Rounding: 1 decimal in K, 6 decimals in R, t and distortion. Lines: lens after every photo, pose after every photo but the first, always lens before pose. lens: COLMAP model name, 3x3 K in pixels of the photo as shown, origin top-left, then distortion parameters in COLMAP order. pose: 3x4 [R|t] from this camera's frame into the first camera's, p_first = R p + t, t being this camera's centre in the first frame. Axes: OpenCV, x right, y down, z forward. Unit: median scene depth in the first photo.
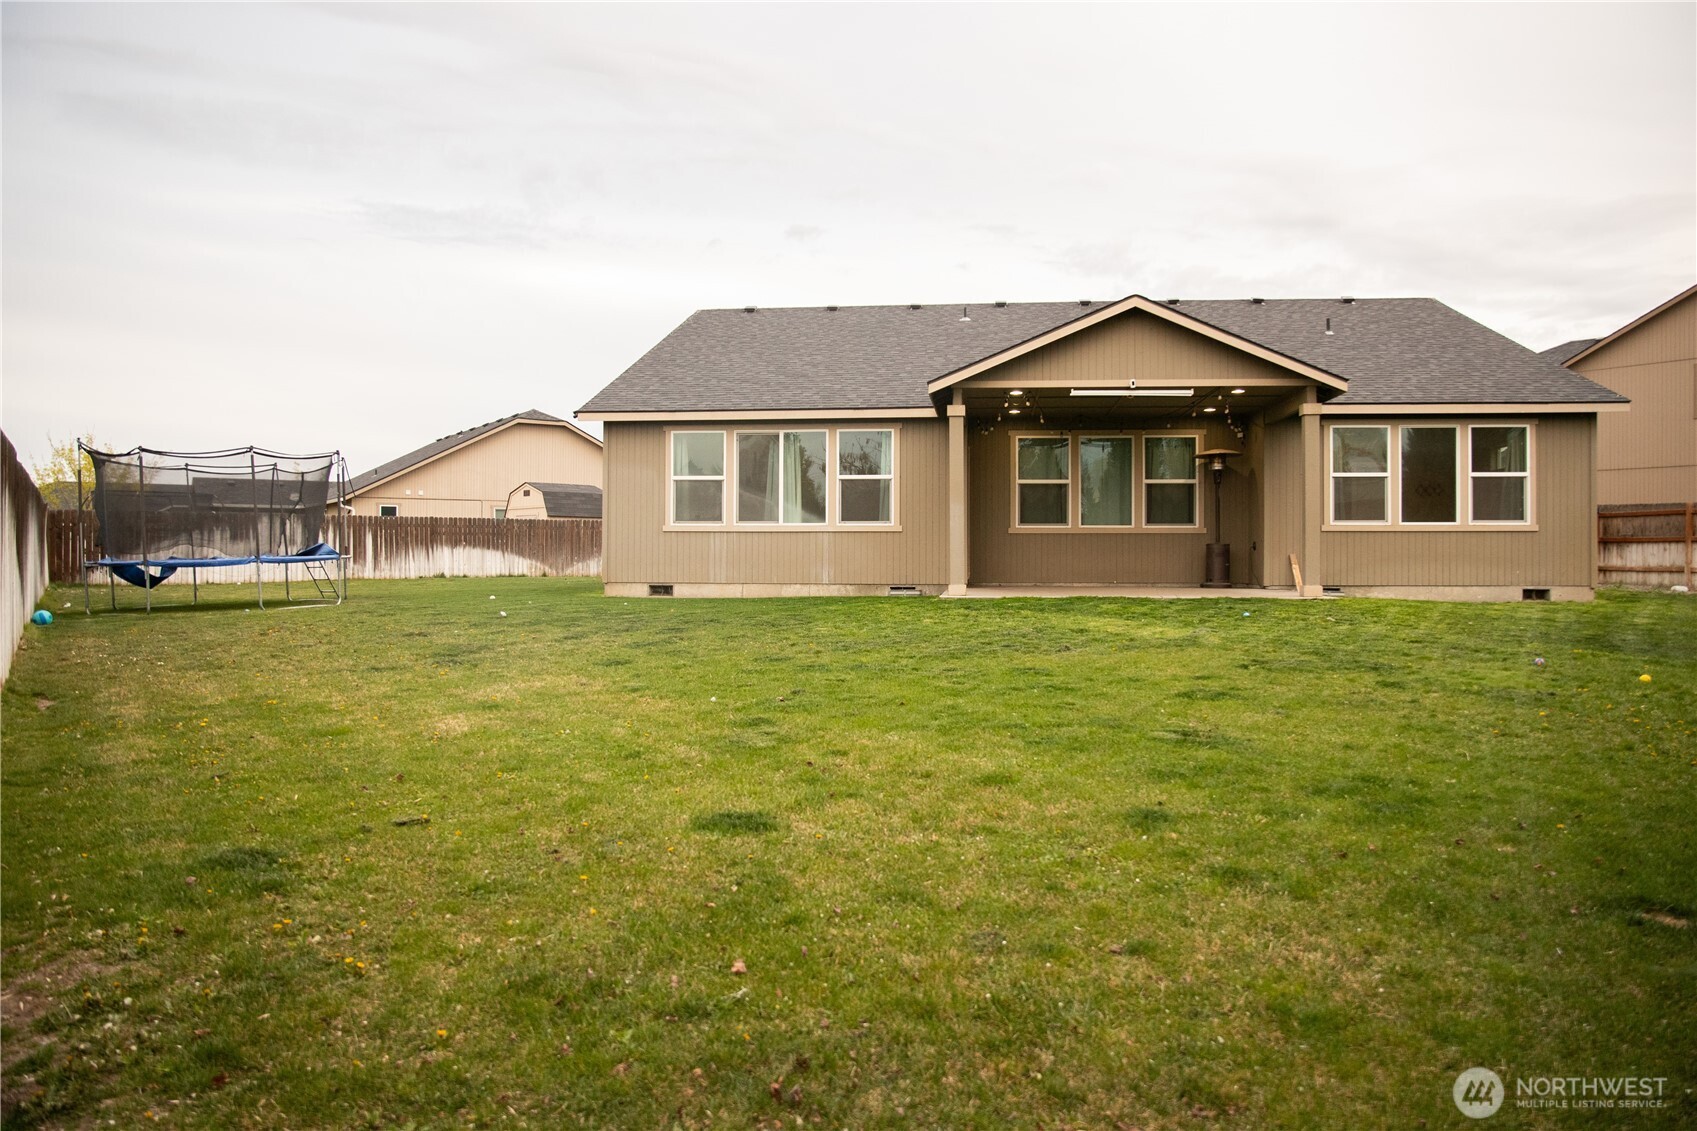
lens RADIAL K [[1171.5, 0, 849.7], [0, 1171.5, 567.0], [0, 0, 1]] dist [-0.104693, 0.074631]
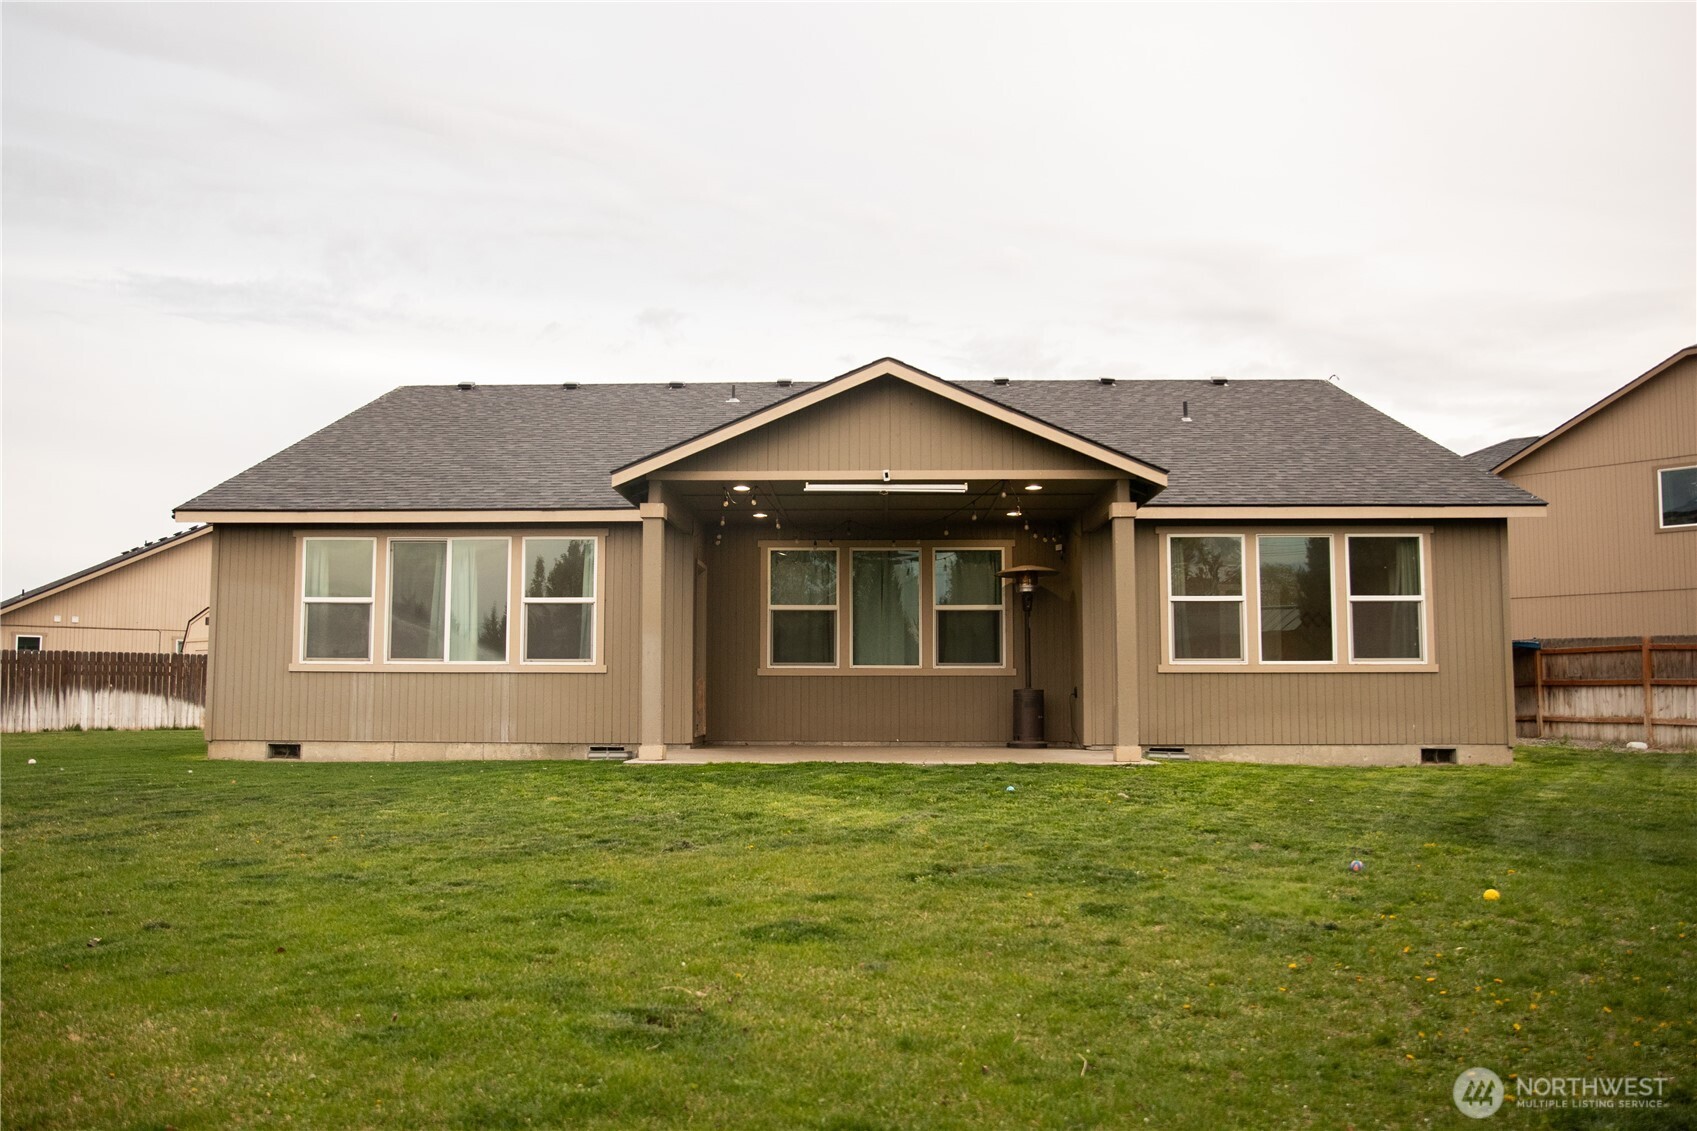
lens RADIAL K [[1388.5, 0, 826.5], [0, 1388.5, 606.5], [0, 0, 1]] dist [-0.065874, 0.037241]
pose [[0.997394, 0.005850, 0.071905, 0.107559], [-0.000198, 0.996925, -0.078355, -0.002913], [-0.072142, 0.078137, 0.994329, 0.092737]]
